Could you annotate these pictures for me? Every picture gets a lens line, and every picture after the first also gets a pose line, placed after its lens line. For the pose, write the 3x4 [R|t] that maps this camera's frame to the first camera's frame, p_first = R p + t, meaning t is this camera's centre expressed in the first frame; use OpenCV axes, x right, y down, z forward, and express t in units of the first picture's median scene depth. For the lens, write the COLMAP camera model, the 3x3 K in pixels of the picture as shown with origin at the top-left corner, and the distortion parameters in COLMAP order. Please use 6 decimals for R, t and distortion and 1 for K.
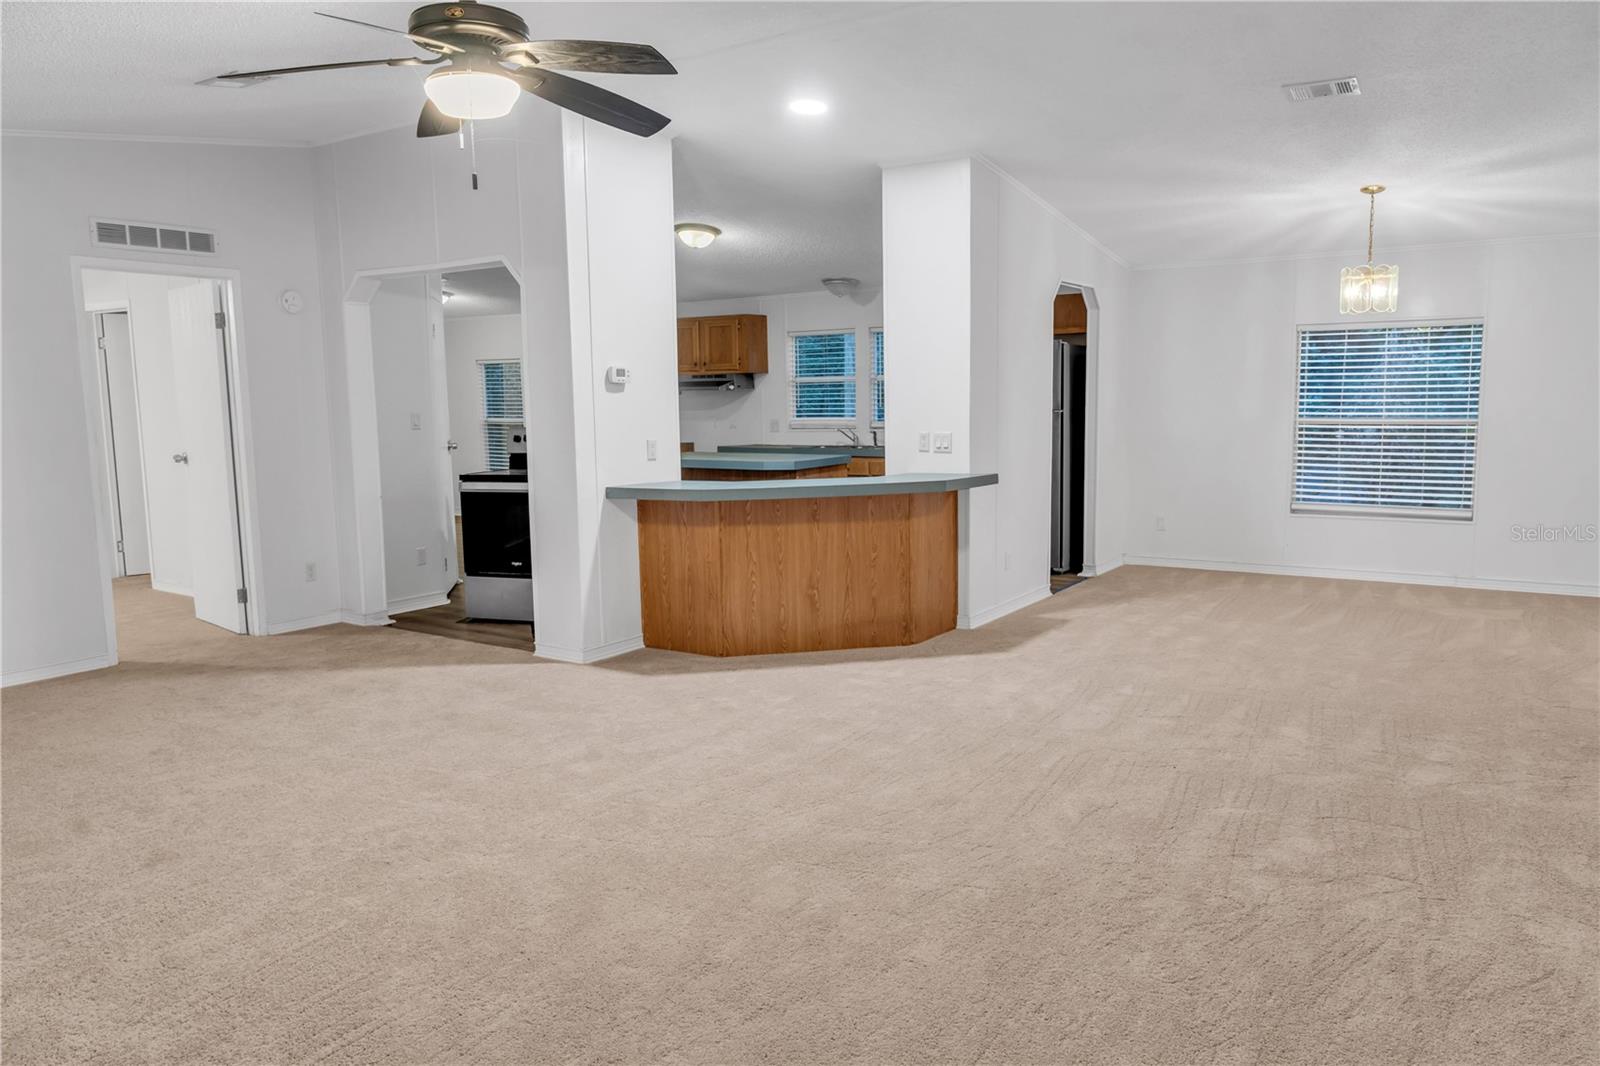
lens RADIAL K [[1104.4, 0, 823.2], [0, 1104.4, 532.4], [0, 0, 1]] dist [-0.002489, 0.000842]
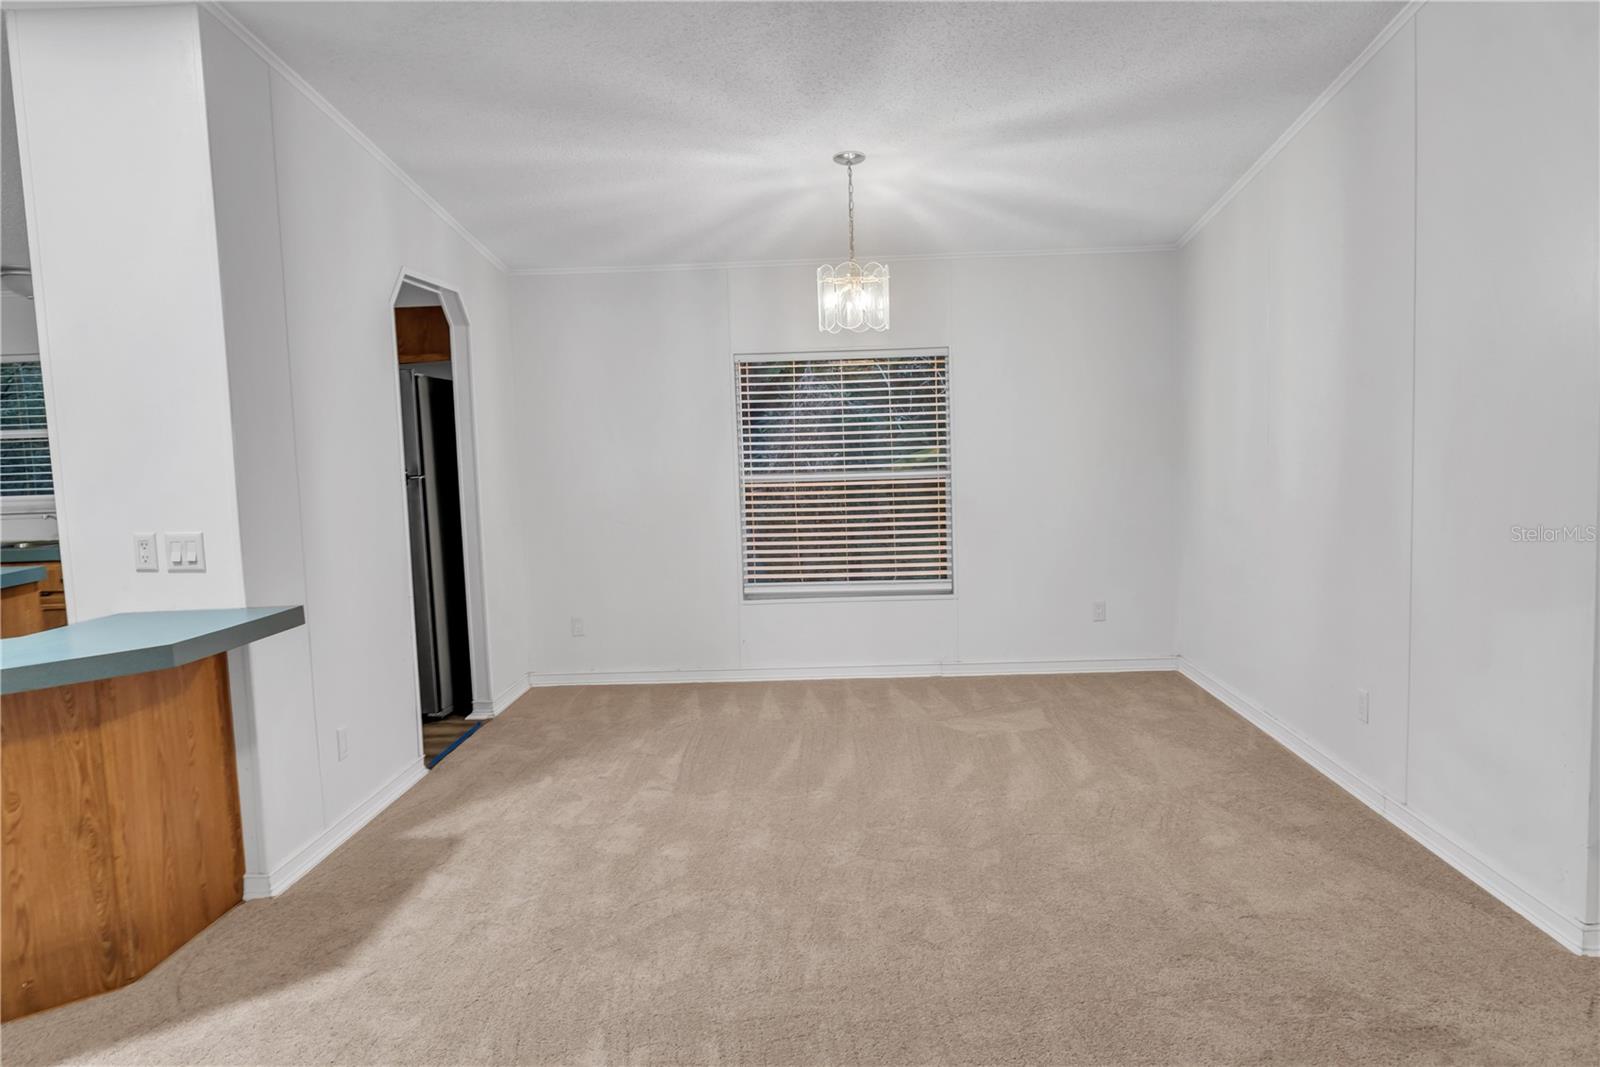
lens RADIAL K [[1104.4, 0, 823.2], [0, 1104.4, 532.9], [0, 0, 1]] dist [-0.002489, 0.000842]
pose [[0.850394, -0.062082, 0.522471, 0.089466], [0.085029, 0.996177, -0.020027, -0.052728], [-0.519230, 0.061456, 0.852422, 0.386125]]
